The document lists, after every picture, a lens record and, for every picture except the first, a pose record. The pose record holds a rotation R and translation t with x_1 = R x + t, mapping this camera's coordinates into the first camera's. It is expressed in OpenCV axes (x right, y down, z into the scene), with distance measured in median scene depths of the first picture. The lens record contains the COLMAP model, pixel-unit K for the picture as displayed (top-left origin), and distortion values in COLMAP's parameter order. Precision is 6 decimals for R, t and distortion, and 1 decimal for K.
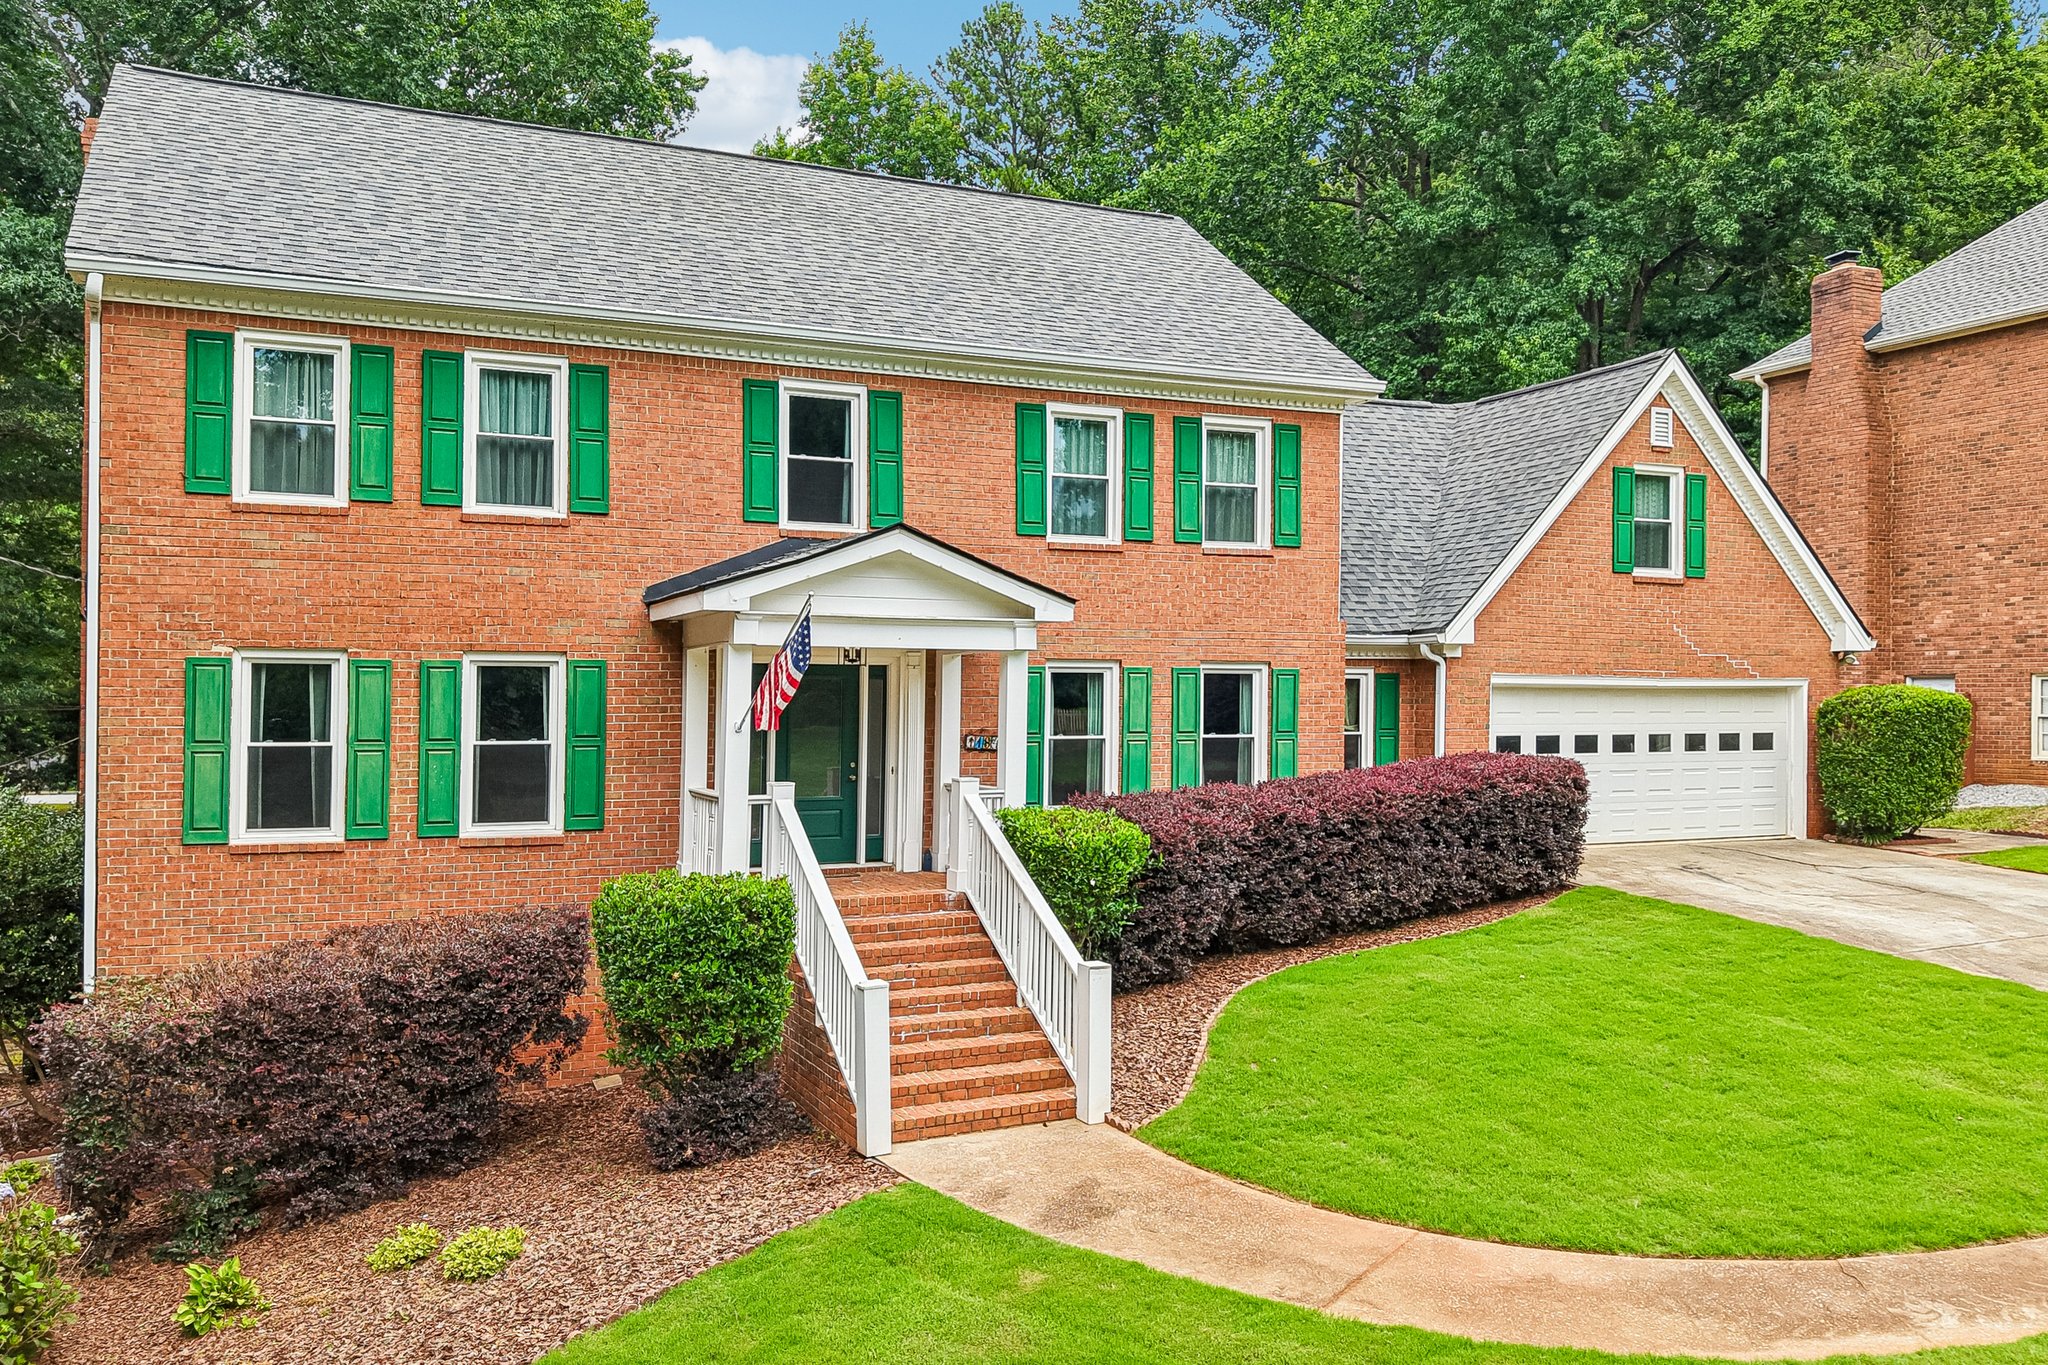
lens RADIAL K [[1654.5, 0, 1024.0], [0, 1654.5, 682.5], [0, 0, 1]] dist [0.015550, -0.010863]
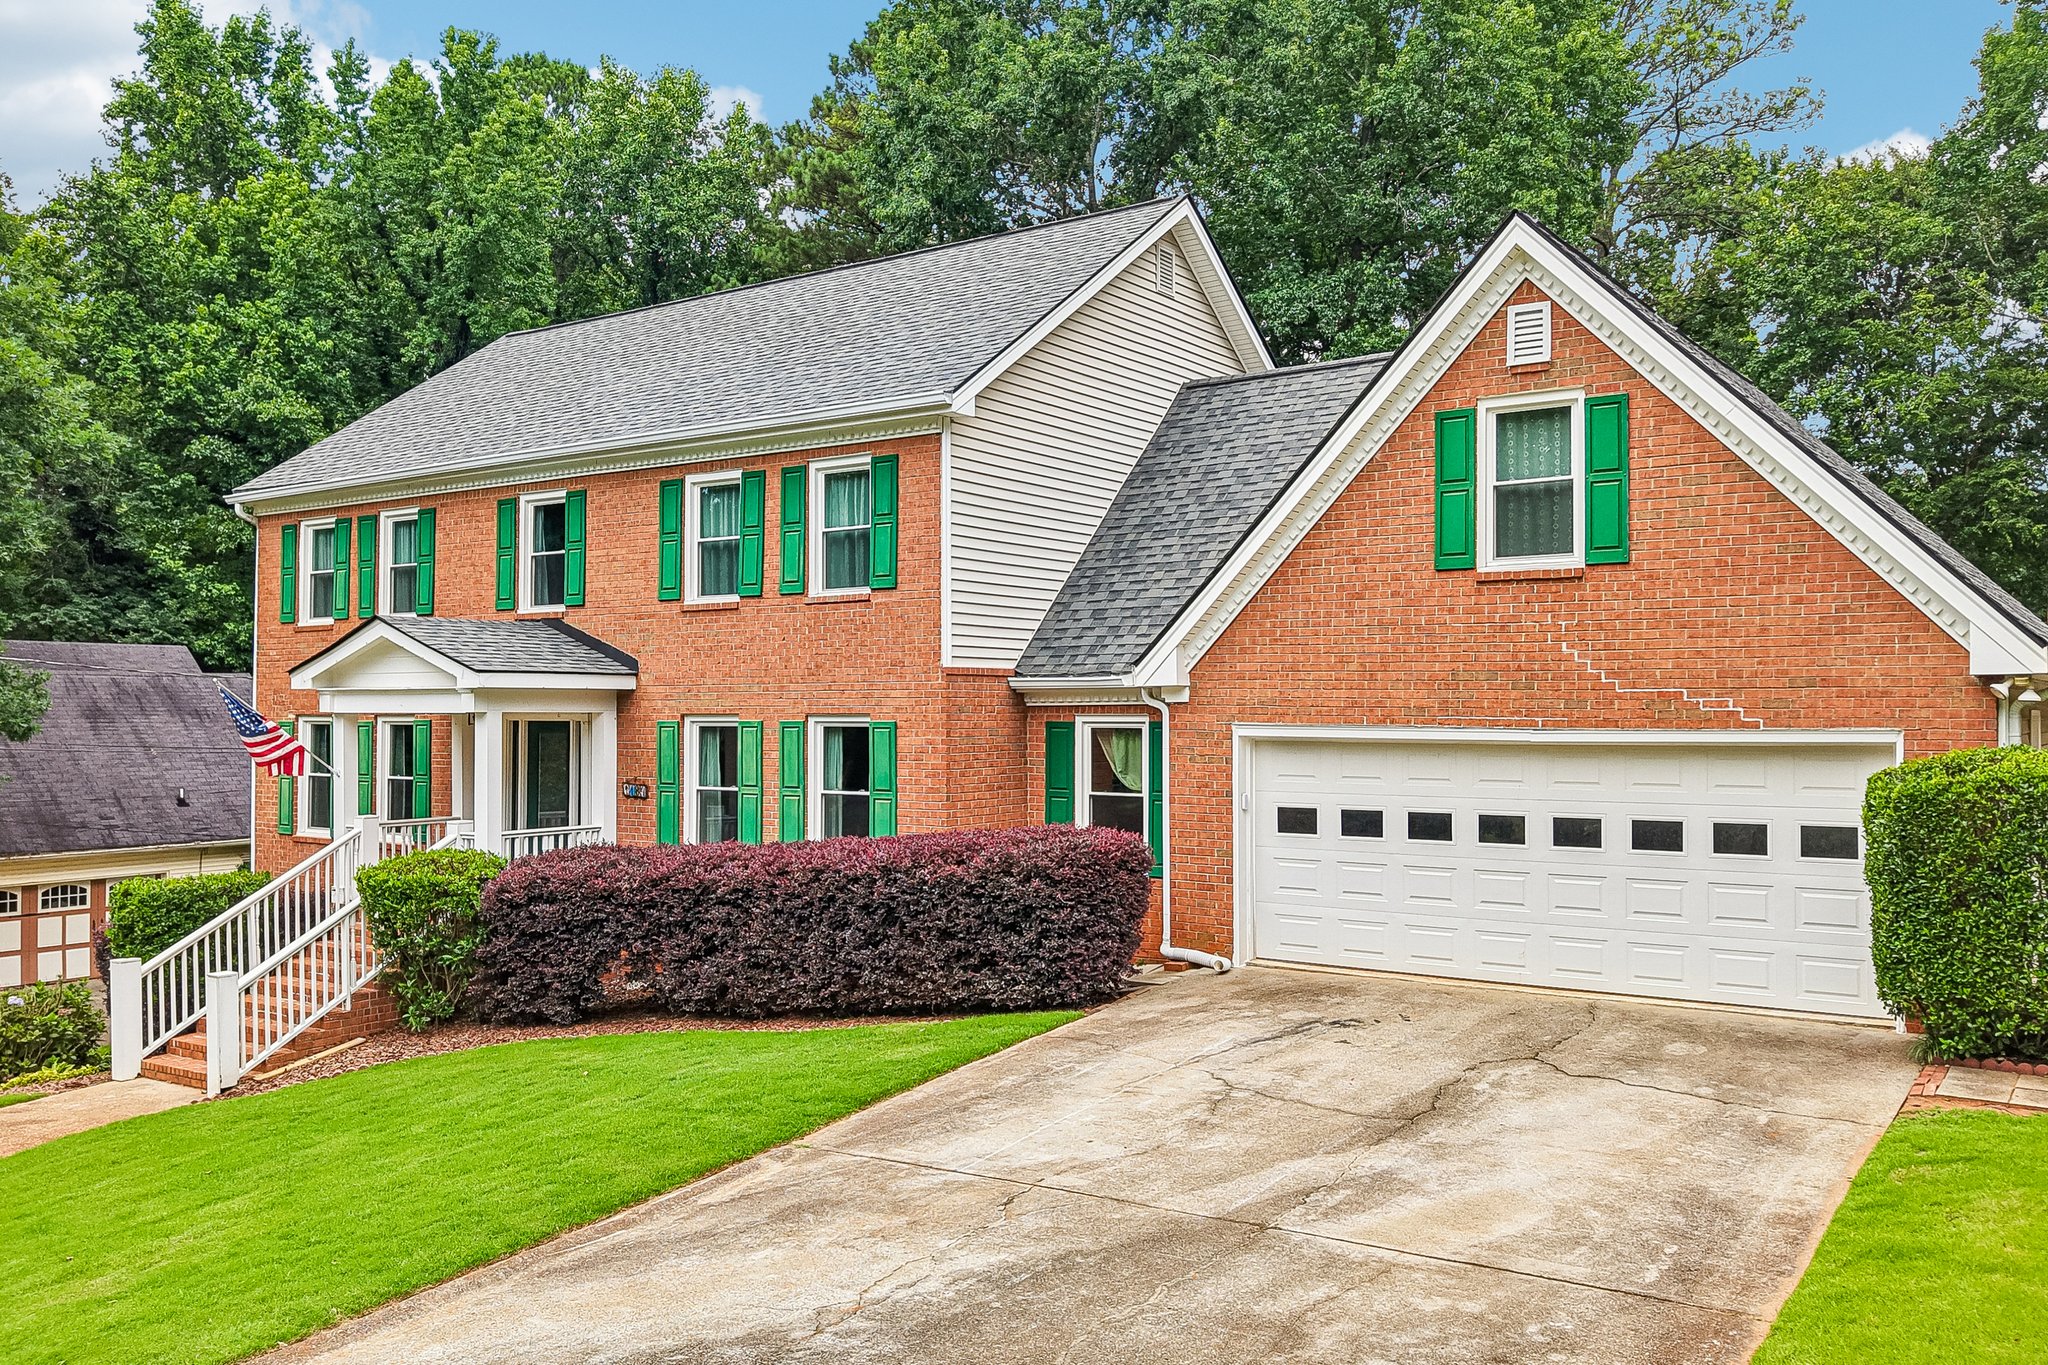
lens RADIAL K [[1654.5, 0, 1024.0], [0, 1654.5, 682.5], [0, 0, 1]] dist [0.015550, -0.010863]
pose [[0.503294, -0.018136, -0.863925, 1.115243], [0.010213, 0.999835, -0.015039, -0.017218], [0.864055, -0.001255, 0.503396, 0.686350]]
